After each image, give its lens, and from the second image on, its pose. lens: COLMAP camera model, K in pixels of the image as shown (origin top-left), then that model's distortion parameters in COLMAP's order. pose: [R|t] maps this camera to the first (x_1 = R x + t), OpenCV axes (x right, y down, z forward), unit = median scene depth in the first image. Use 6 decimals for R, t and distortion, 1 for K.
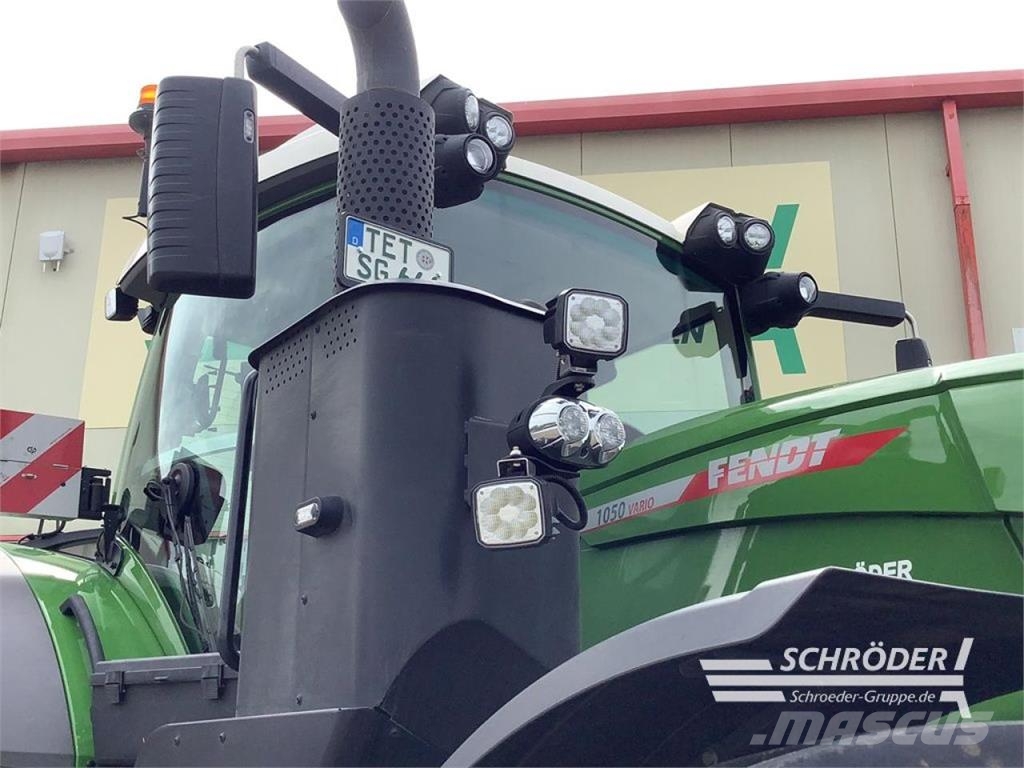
lens RADIAL K [[1231.7, 0, 516.6], [0, 1231.7, 378.3], [0, 0, 1]] dist [0.095390, -0.152361]
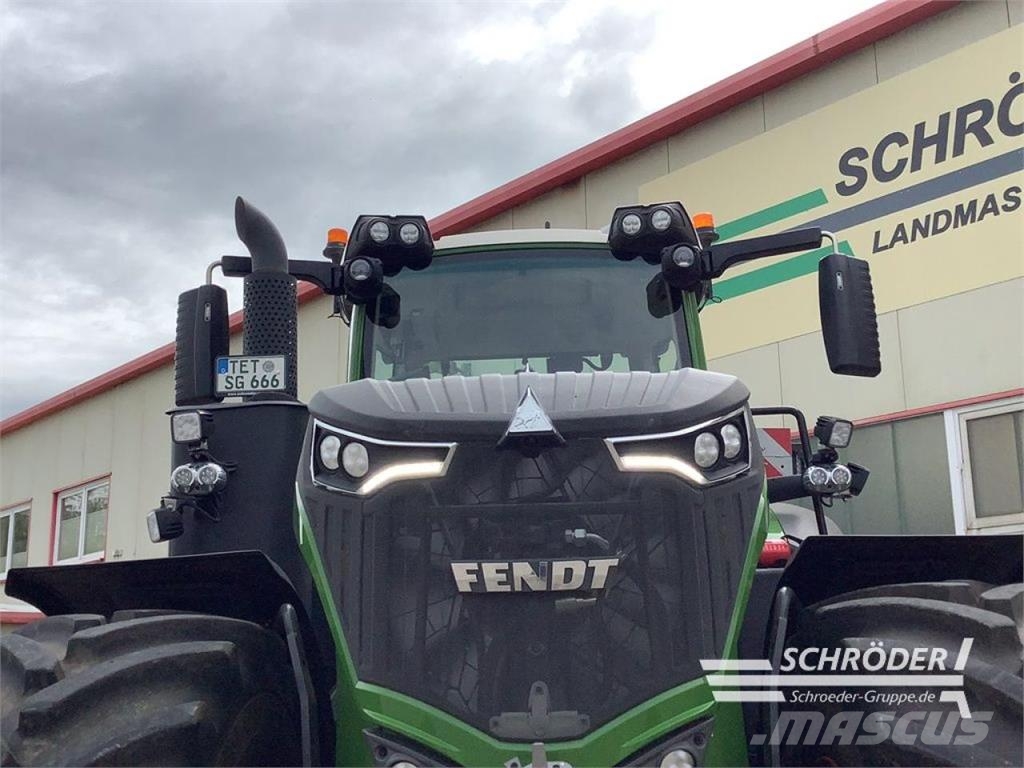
lens RADIAL K [[1231.7, 0, 516.6], [0, 1231.7, 378.3], [0, 0, 1]] dist [0.095390, -0.152361]
pose [[0.747816, -0.185970, -0.637327, 1.361375], [0.247811, 0.968775, 0.008087, -0.002759], [0.615922, -0.163984, 0.770551, -0.188740]]
